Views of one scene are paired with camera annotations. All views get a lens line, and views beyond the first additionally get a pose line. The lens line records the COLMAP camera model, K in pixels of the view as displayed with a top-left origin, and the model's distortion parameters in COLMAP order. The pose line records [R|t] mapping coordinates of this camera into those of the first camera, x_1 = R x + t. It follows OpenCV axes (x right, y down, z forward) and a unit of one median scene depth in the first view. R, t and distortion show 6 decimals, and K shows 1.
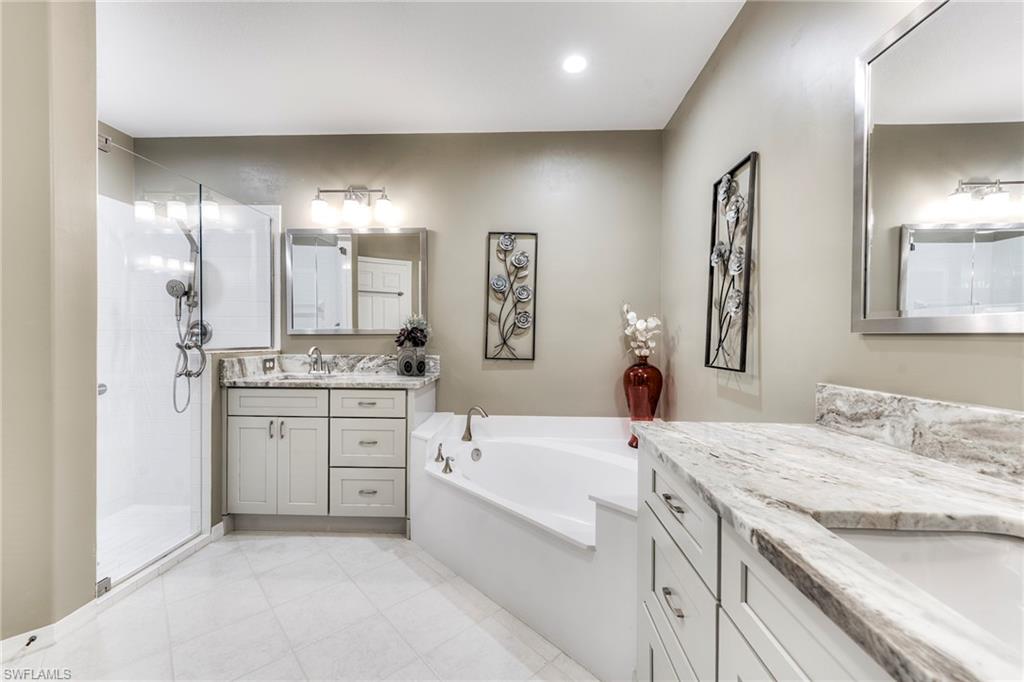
lens RADIAL K [[407.8, 0, 505.7], [0, 407.8, 338.2], [0, 0, 1]] dist [0.007815, -0.000930]
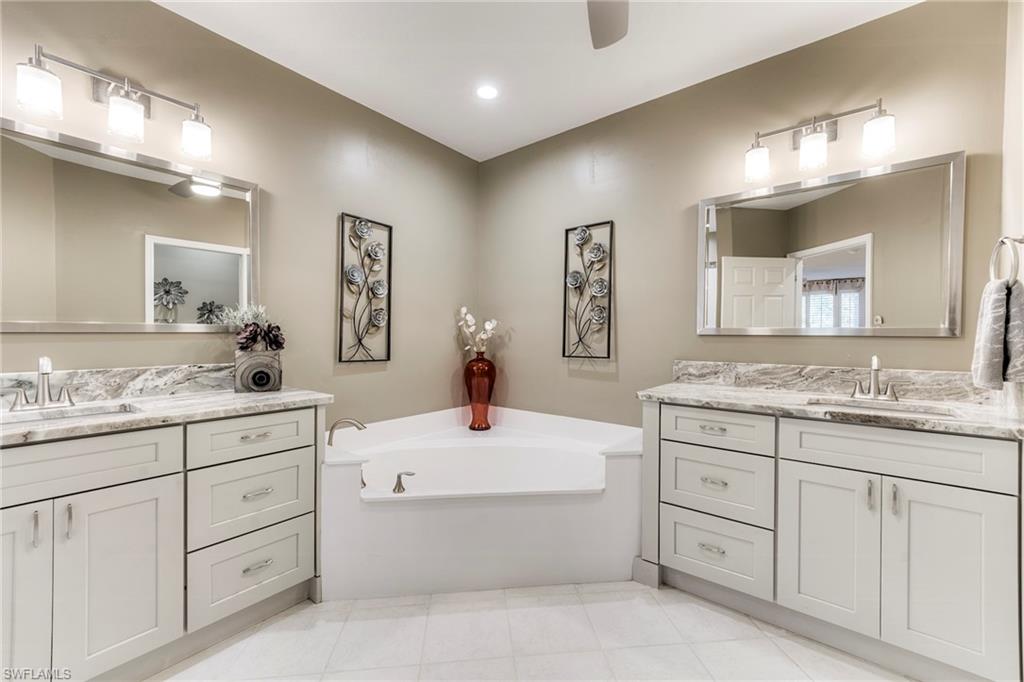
lens RADIAL K [[407.8, 0, 509.5], [0, 407.8, 340.3], [0, 0, 1]] dist [0.007815, -0.000930]
pose [[0.587272, -0.010866, 0.809317, -0.570154], [0.002212, 0.999928, 0.011820, -0.004410], [-0.809387, -0.005151, 0.587254, 0.237808]]
